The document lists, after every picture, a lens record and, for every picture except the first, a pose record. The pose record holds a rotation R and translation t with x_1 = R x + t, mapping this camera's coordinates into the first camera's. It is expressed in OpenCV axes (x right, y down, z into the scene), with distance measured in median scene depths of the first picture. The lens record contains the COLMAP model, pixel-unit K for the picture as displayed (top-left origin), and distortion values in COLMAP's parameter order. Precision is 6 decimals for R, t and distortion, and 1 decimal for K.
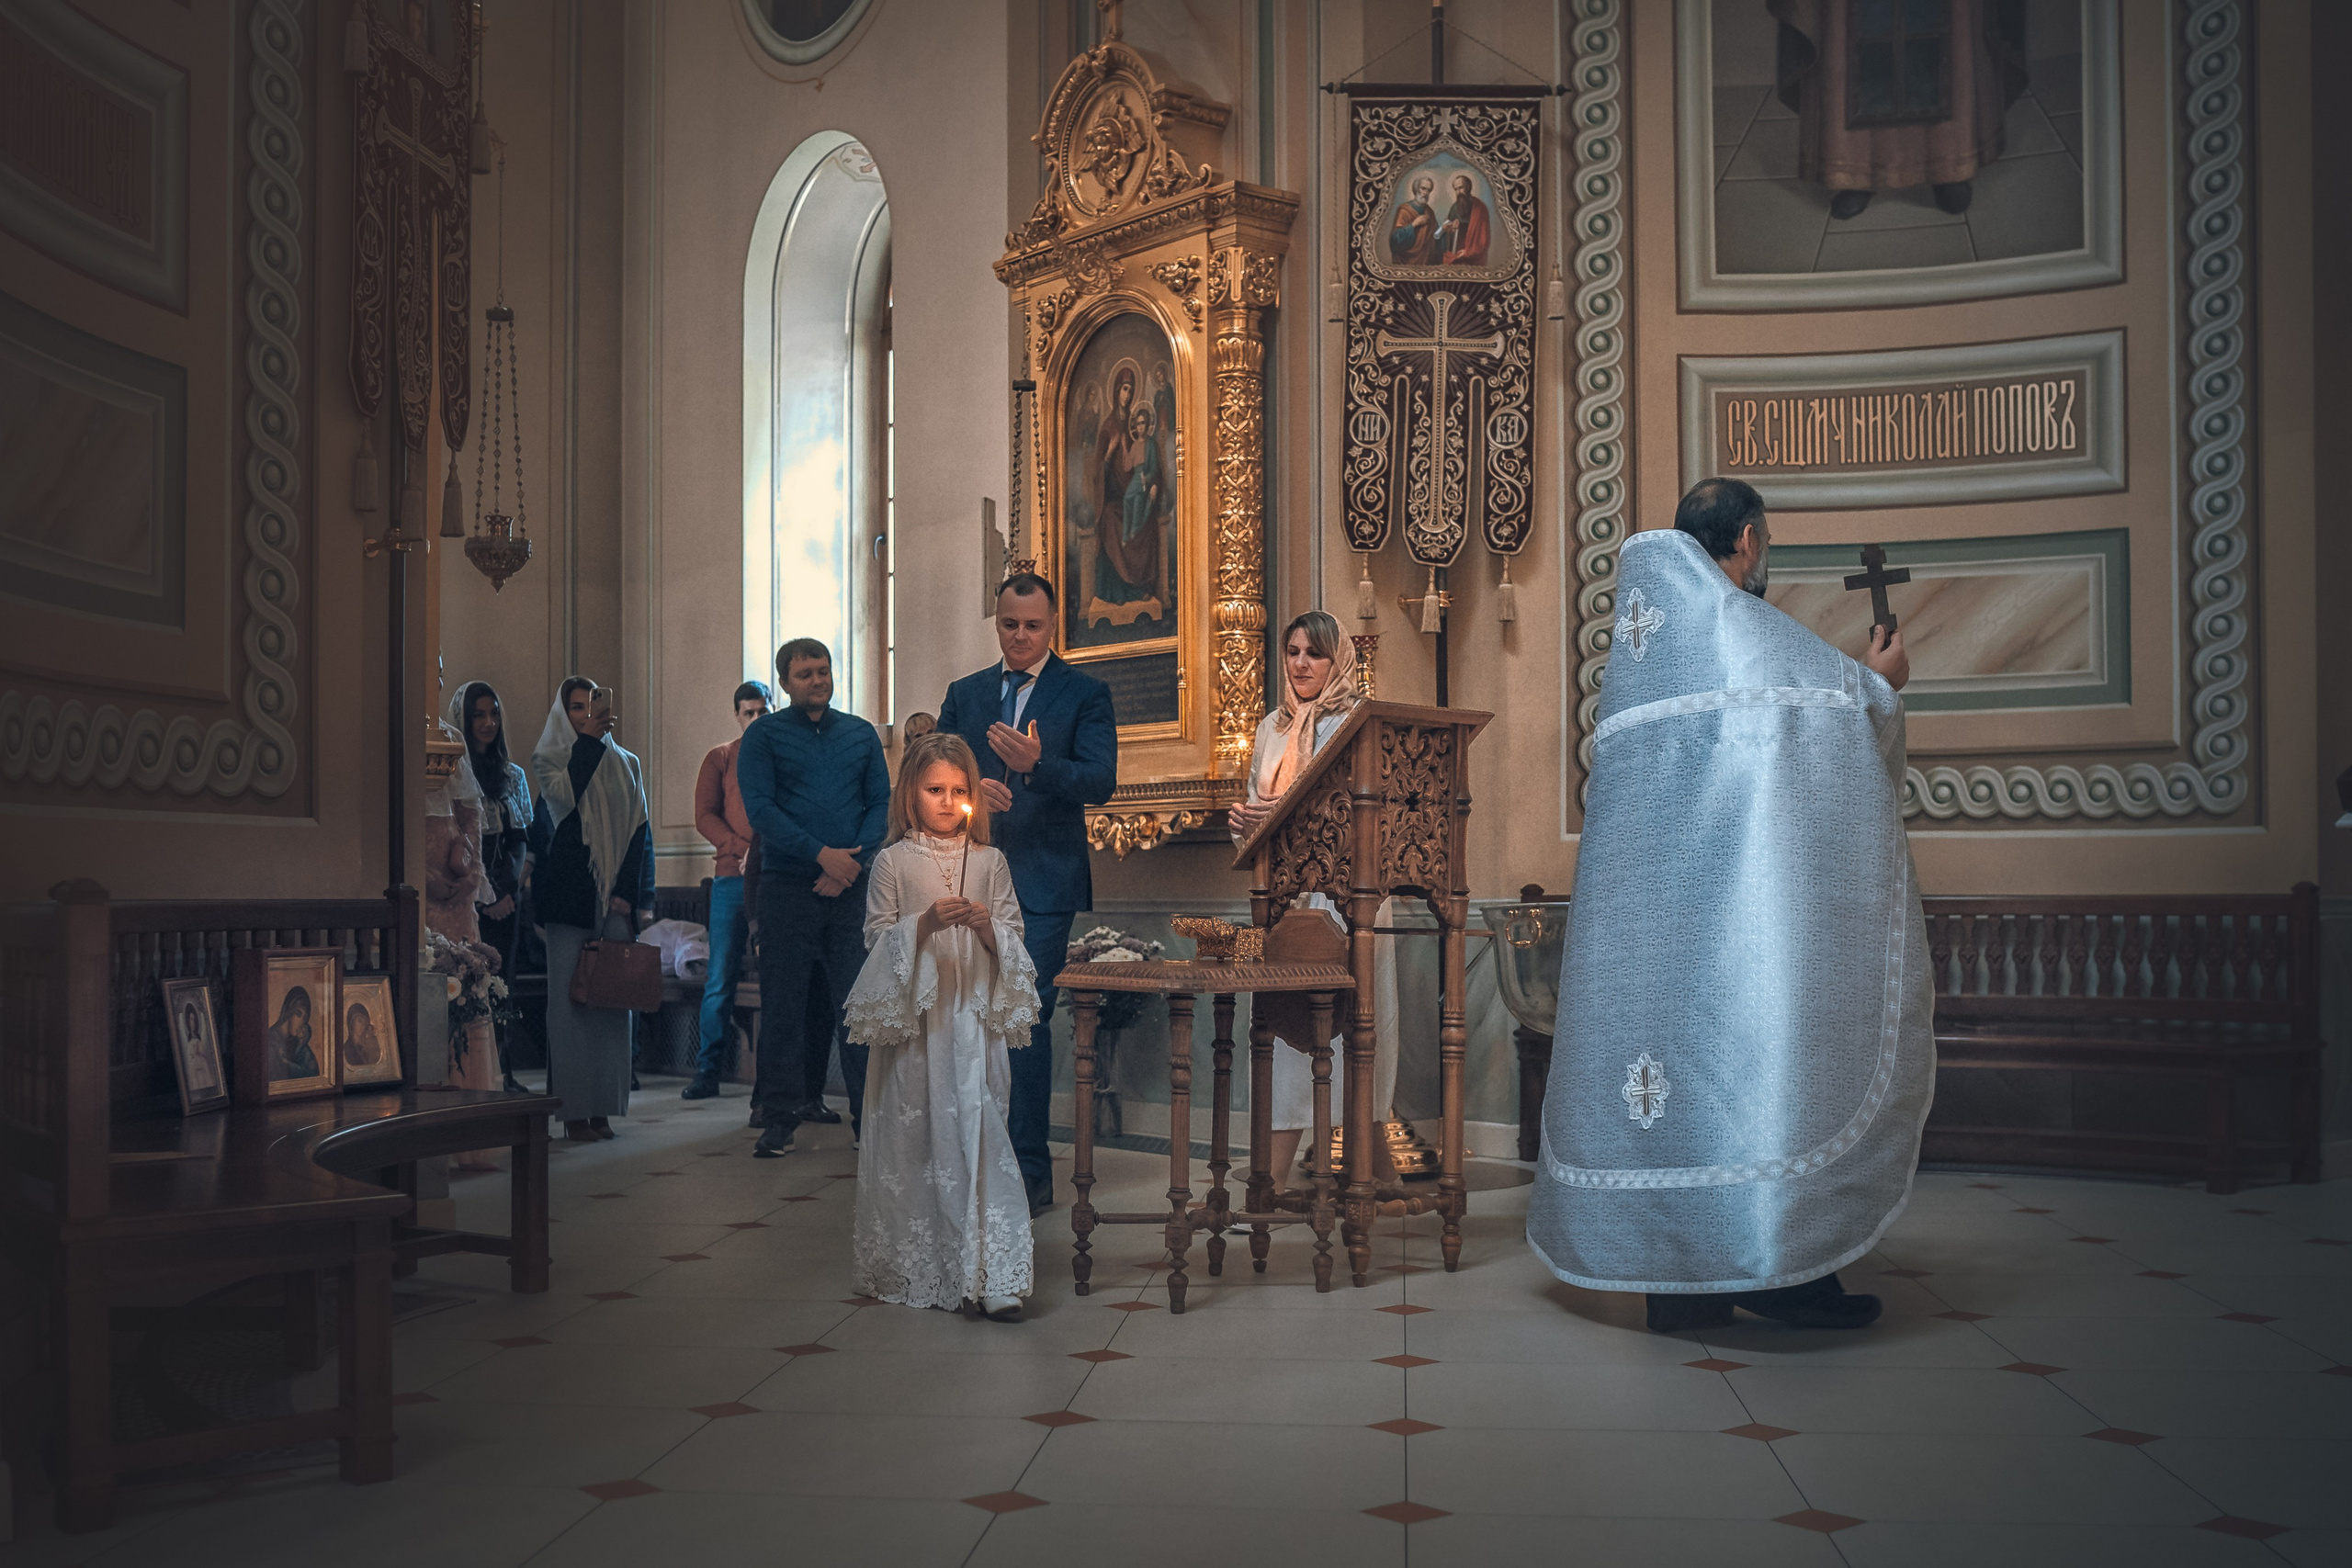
lens RADIAL K [[2376.9, 0, 1057.2], [0, 2376.9, 907.7], [0, 0, 1]] dist [-0.082067, 0.031759]
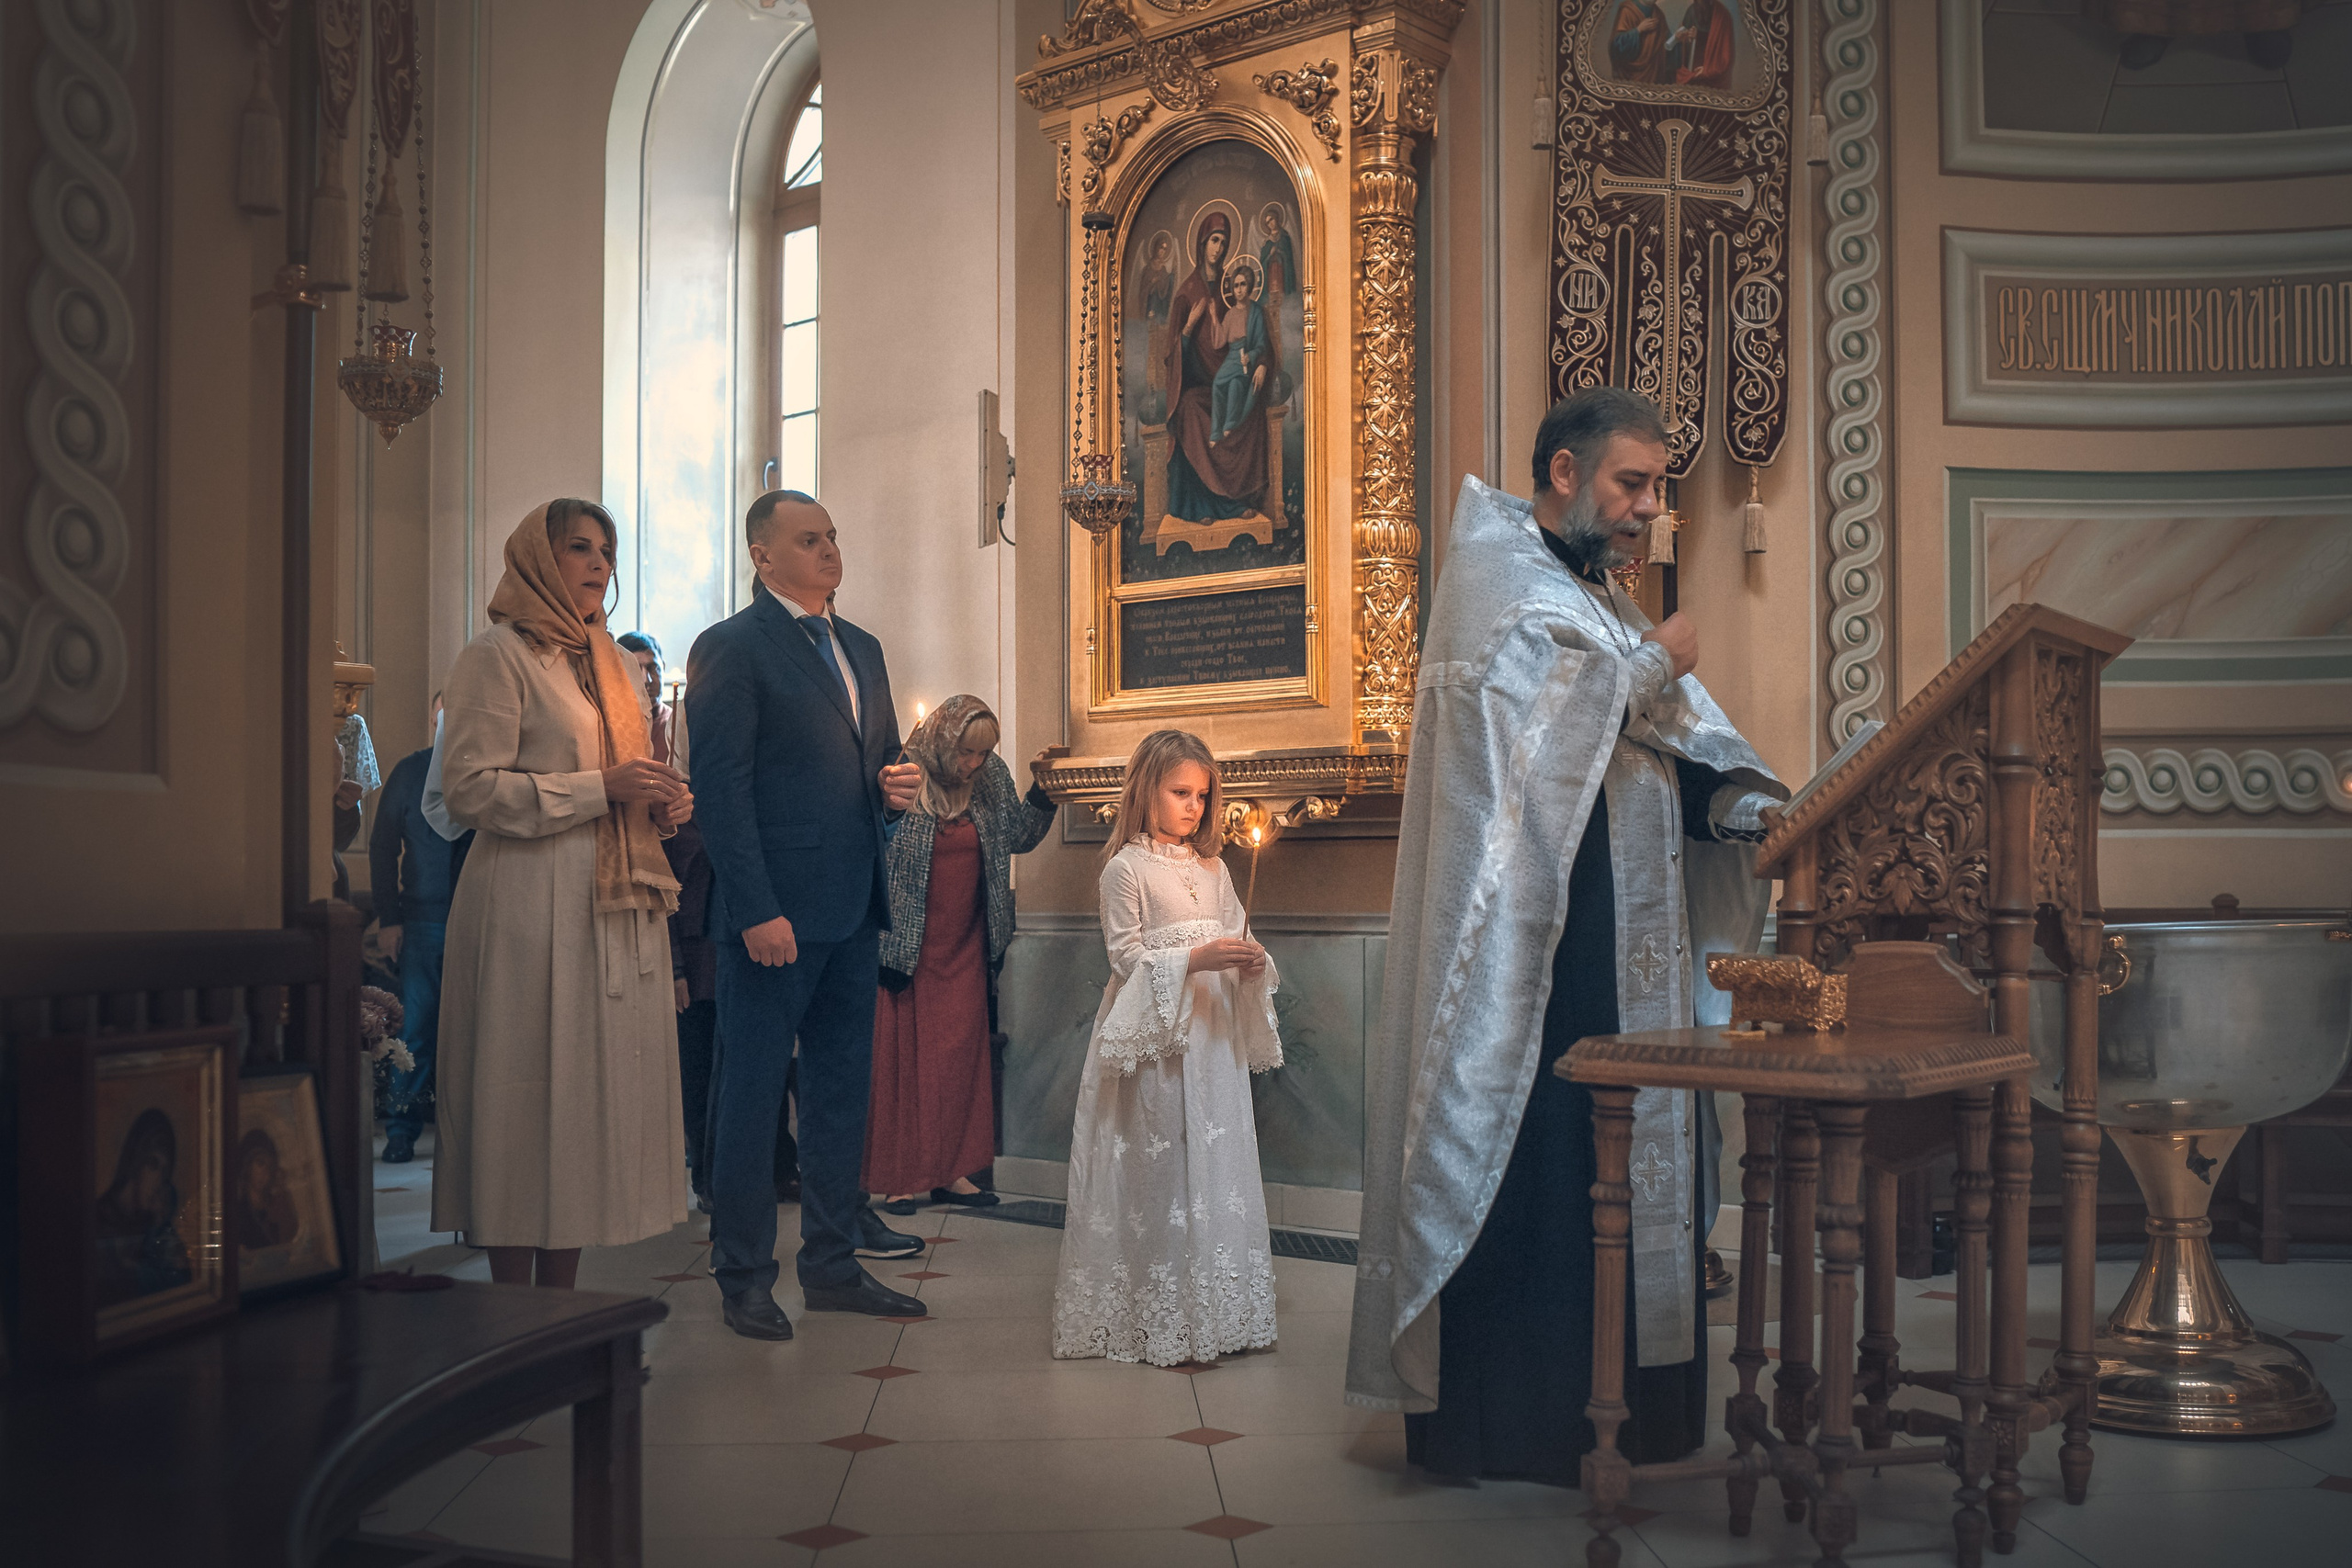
lens RADIAL K [[2336.1, 0, 1303.8], [0, 2336.1, 889.7], [0, 0, 1]] dist [-0.069207, 0.027606]
pose [[0.974472, 0.001234, 0.224507, -0.121981], [0.000571, 0.999968, -0.007972, -0.005508], [-0.224510, 0.007897, 0.974440, 0.297117]]
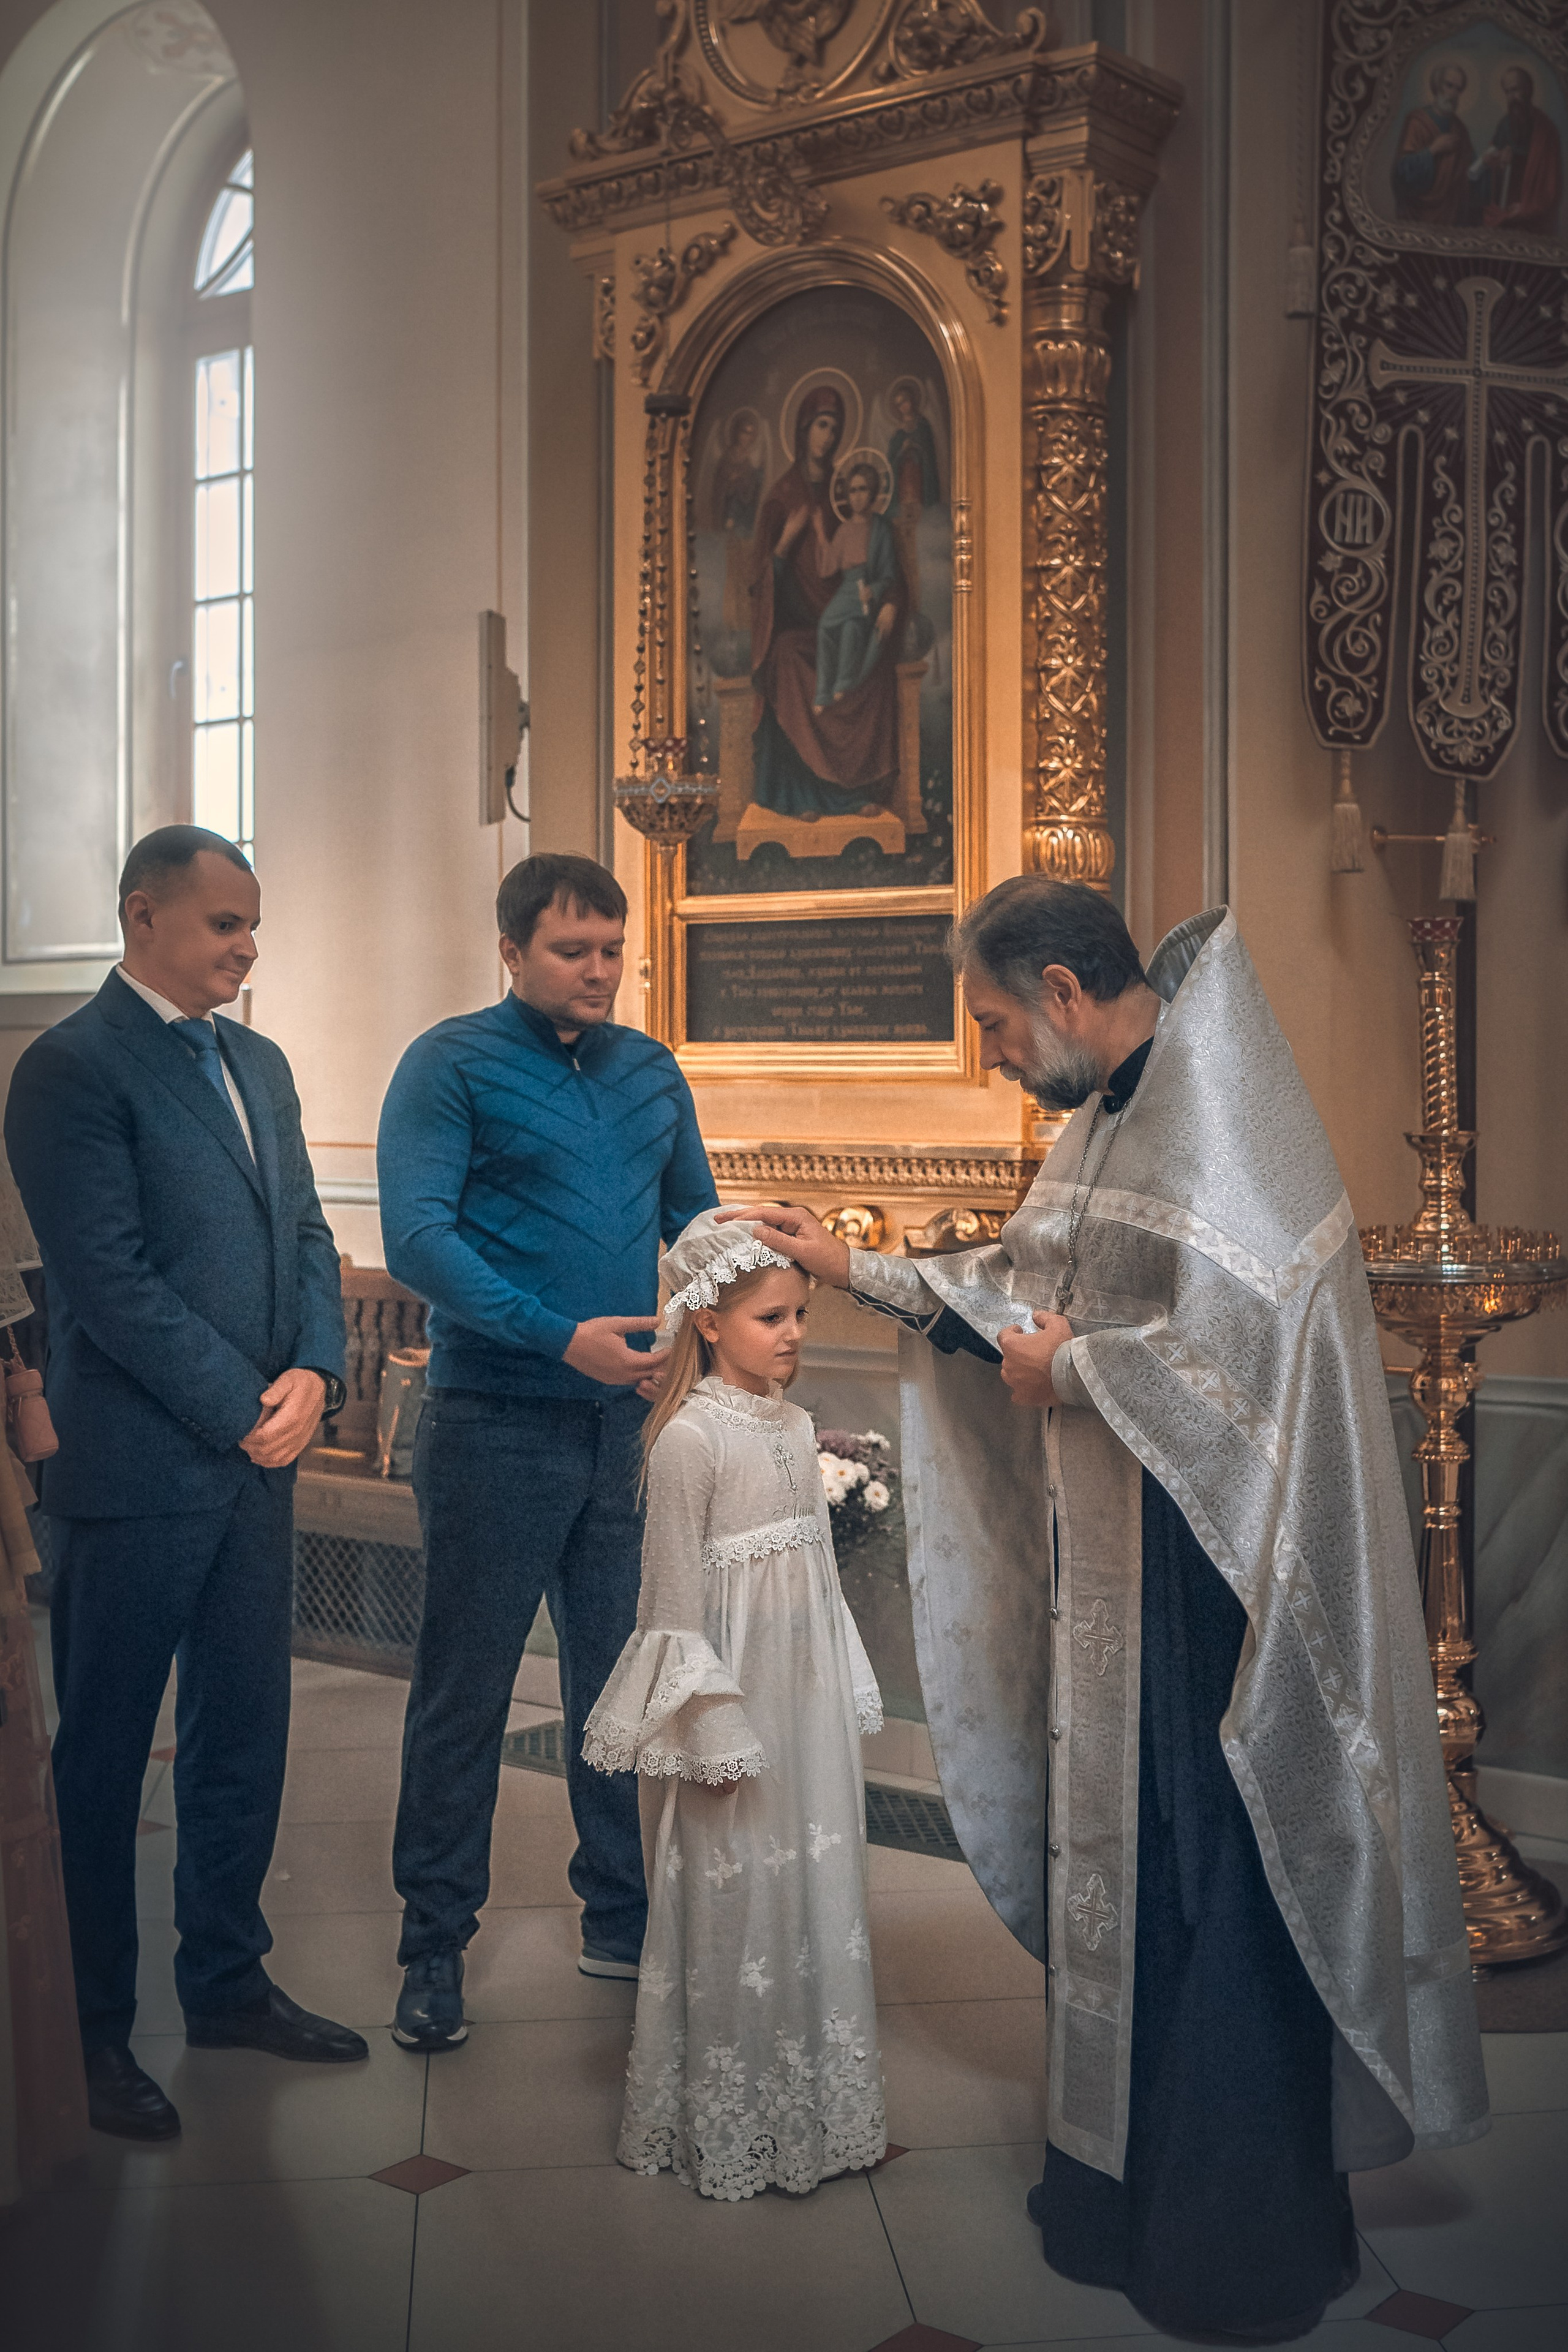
lens RADIAL K [[2779.0, 0, 881.0], [0, 2779.0, 1162.5], [0, 0, 1]] dist [-0.068024, 0.016430]
pose [[0.966032, -0.004941, 0.258374, -0.137002], [-0.001323, 0.999710, 0.024063, -0.070739], [-0.258418, -0.023588, 0.965745, 0.413544]]
